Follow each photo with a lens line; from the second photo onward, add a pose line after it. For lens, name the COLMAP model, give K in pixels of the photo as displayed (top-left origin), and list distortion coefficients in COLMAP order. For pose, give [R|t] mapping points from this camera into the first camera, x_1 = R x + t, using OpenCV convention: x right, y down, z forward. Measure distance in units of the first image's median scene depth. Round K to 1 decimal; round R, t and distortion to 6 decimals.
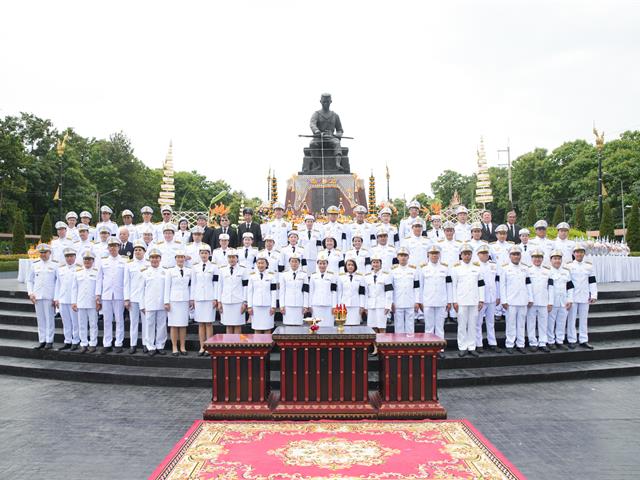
lens RADIAL K [[519.2, 0, 320.0], [0, 519.2, 240.0], [0, 0, 1]] dist [-0.127246, 0.129693]
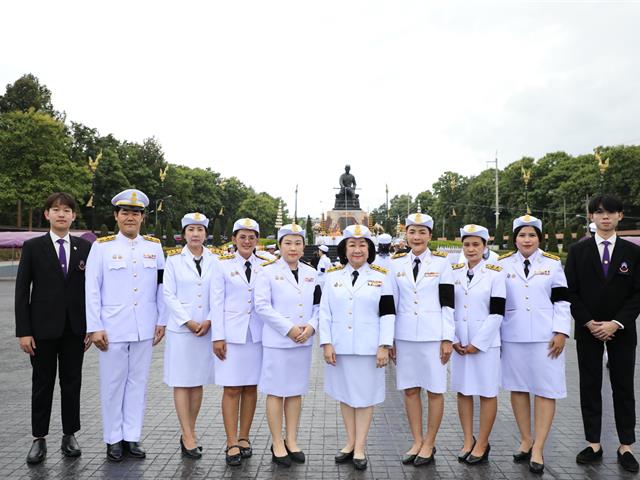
lens RADIAL K [[794.9, 0, 320.0], [0, 794.9, 240.0], [0, 0, 1]] dist [0.016436, 0.043971]
pose [[0.999681, 0.014655, 0.020556, -0.062338], [-0.015058, 0.999695, 0.019588, -0.028981], [-0.020263, -0.019892, 0.999597, -0.817667]]
